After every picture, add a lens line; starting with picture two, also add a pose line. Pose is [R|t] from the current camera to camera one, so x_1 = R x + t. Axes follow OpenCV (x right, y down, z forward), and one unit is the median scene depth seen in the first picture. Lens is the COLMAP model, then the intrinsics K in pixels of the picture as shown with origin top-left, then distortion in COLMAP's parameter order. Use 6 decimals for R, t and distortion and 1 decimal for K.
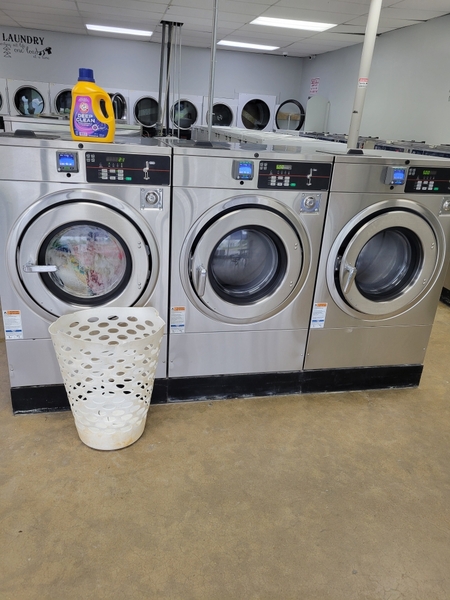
lens RADIAL K [[462.0, 0, 226.4], [0, 462.0, 300.6], [0, 0, 1]] dist [0.039110, -0.008692]
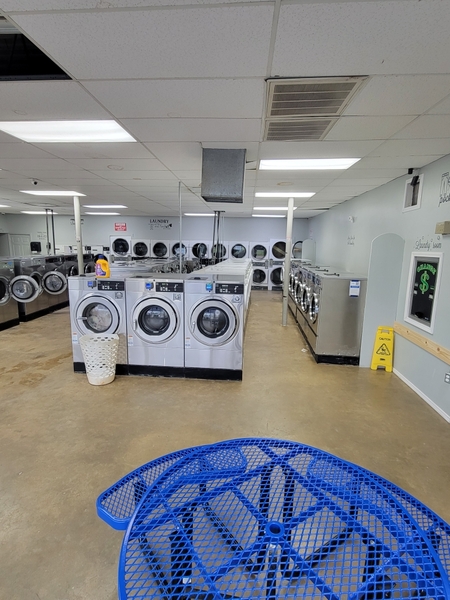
lens RADIAL K [[323.8, 0, 223.2], [0, 323.8, 300.9], [0, 0, 1]] dist [-0.001022, -0.000038]
pose [[0.956905, 0.004471, -0.290368, 0.834063], [-0.064792, 0.977965, -0.198462, 0.136062], [0.283083, 0.208723, 0.936109, -0.552313]]
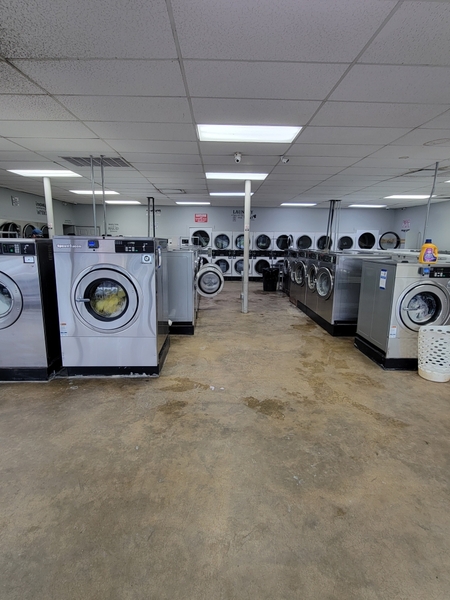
lens RADIAL K [[323.8, 0, 225.0], [0, 323.8, 299.9], [0, 0, 1]] dist [-0.001022, -0.000038]
pose [[0.979418, -0.016198, -0.201194, -0.840788], [-0.023361, 0.980979, -0.192702, 0.205212], [0.200488, 0.193436, 0.960410, -0.799035]]
